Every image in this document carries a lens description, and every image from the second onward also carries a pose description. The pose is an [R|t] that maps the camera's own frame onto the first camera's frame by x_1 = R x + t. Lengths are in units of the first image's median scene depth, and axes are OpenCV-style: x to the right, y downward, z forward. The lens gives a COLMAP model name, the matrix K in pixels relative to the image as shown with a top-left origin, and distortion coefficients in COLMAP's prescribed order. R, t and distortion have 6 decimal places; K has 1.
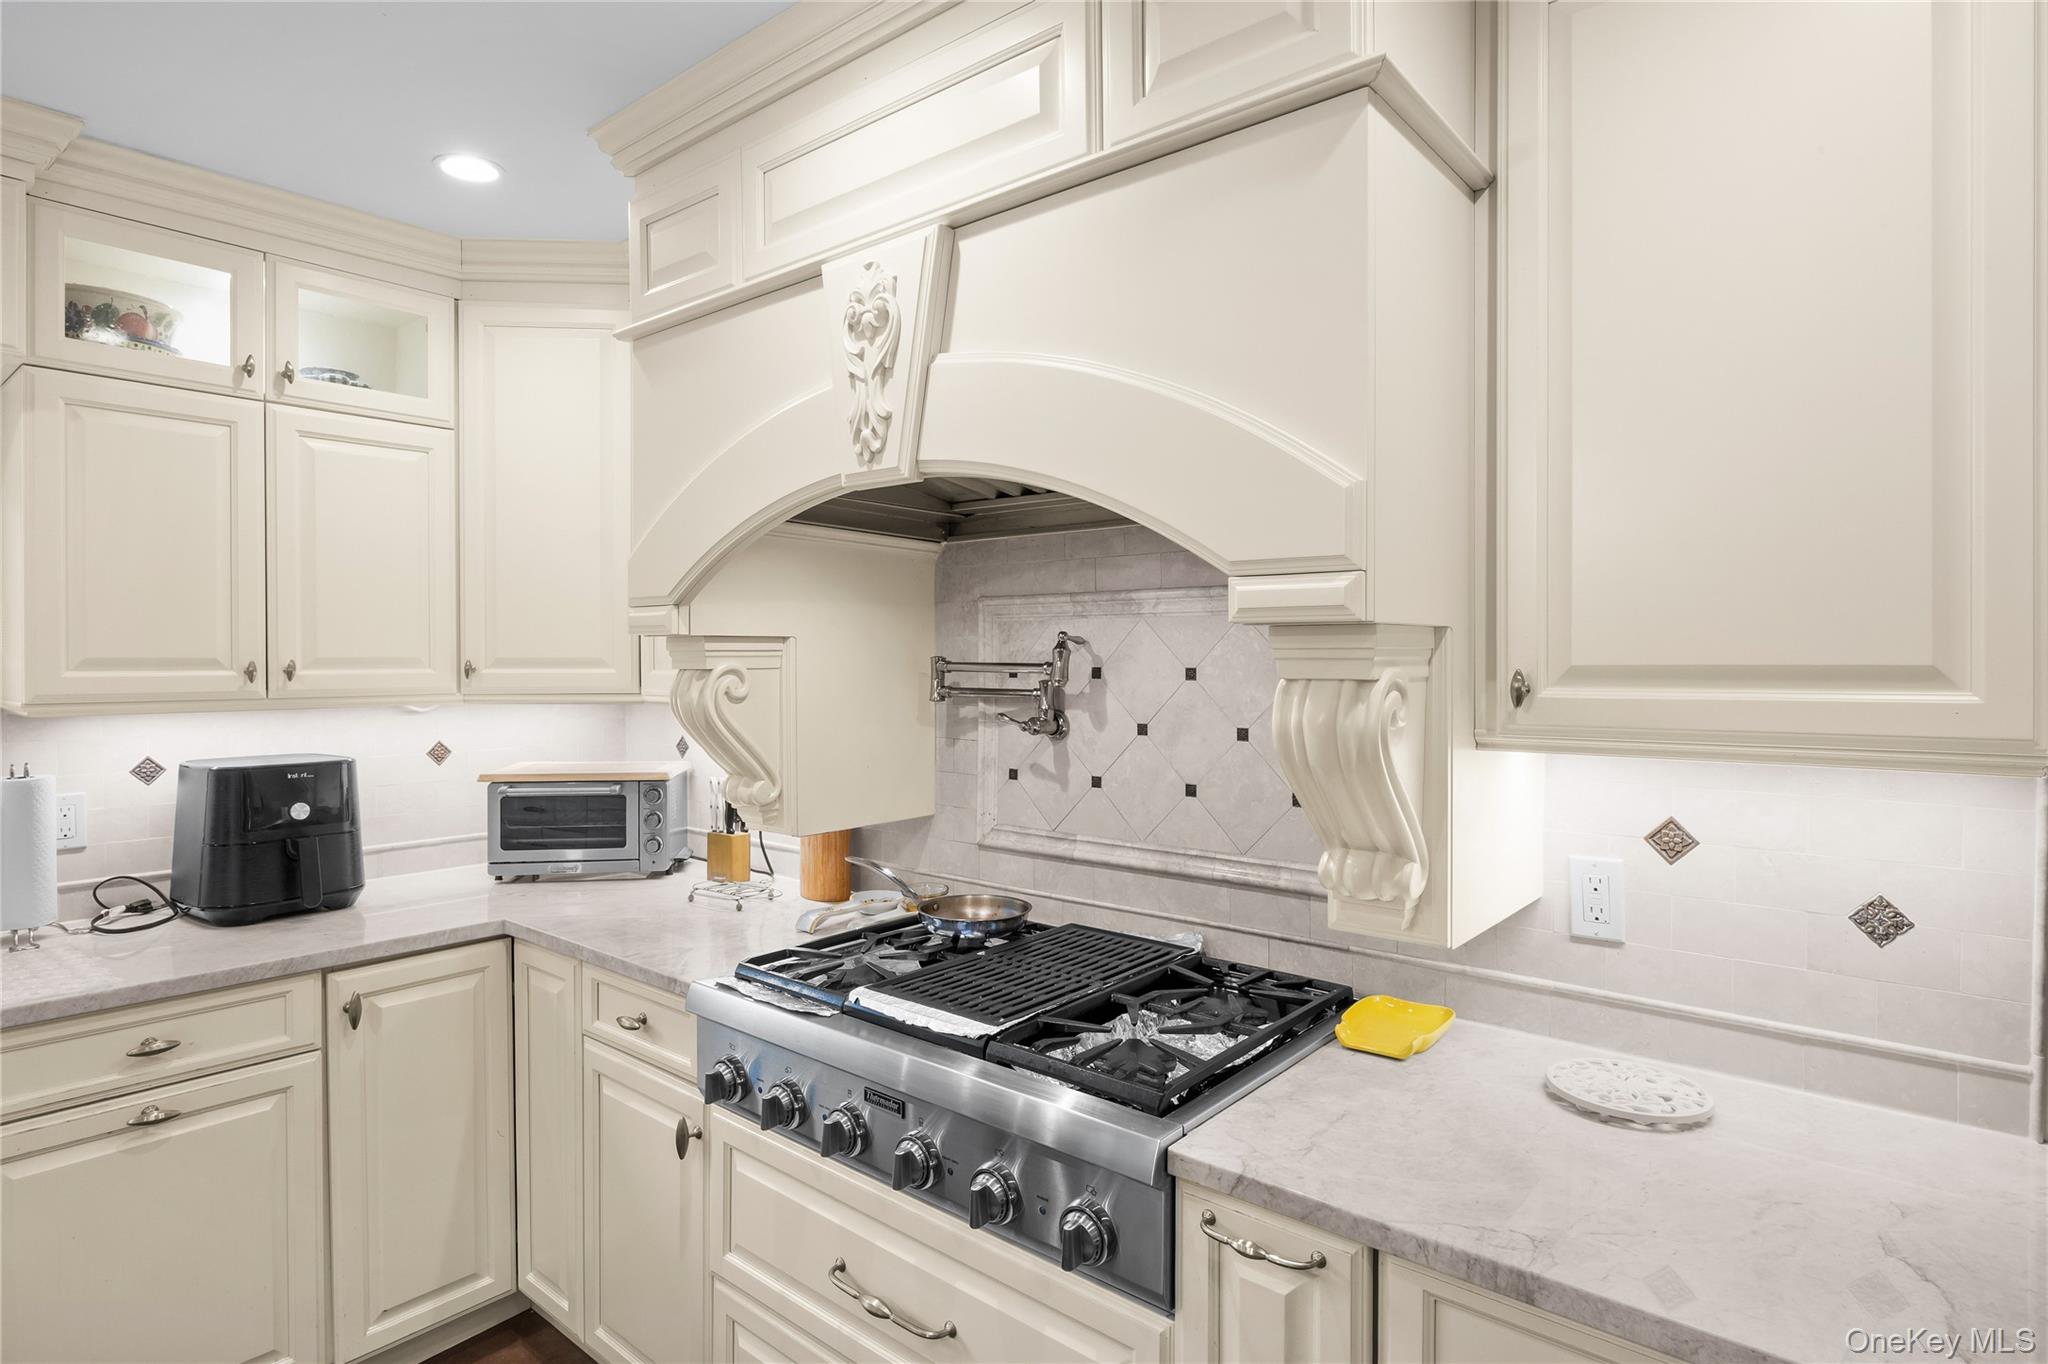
lens RADIAL K [[1090.5, 0, 1018.7], [0, 1090.5, 676.3], [0, 0, 1]] dist [0.002168, 0.000766]
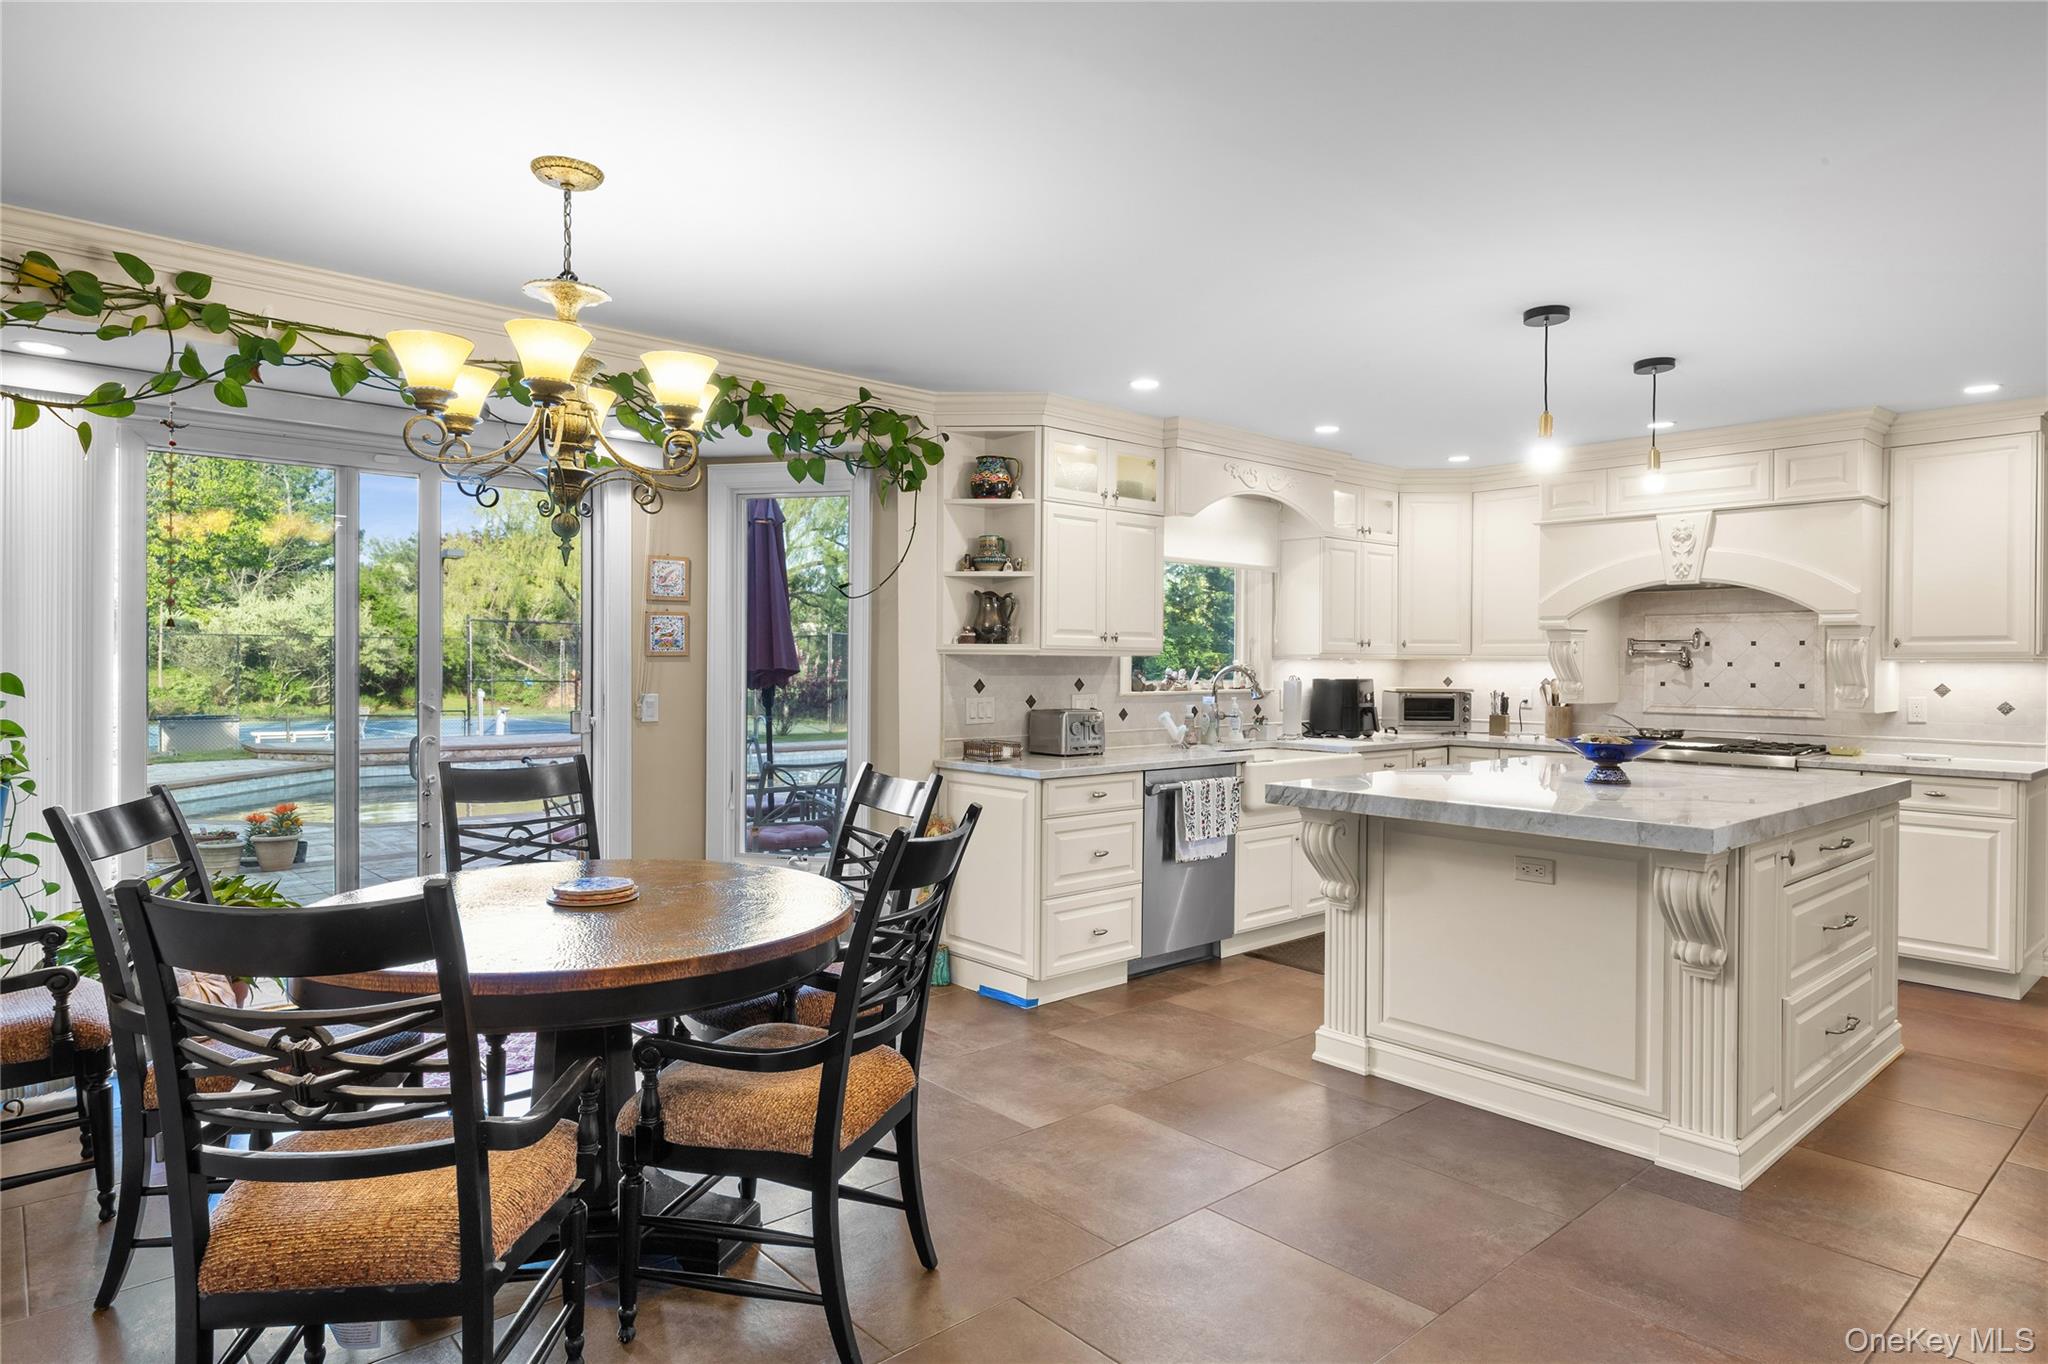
lens RADIAL K [[1156.8, 0, 1032.1], [0, 1156.8, 670.0], [0, 0, 1]] dist [0.001187, -0.000573]
pose [[0.990589, 0.003492, -0.136828, -1.255744], [-0.004781, 0.999947, -0.009095, 0.100843], [0.136789, 0.009664, 0.990553, -2.165908]]
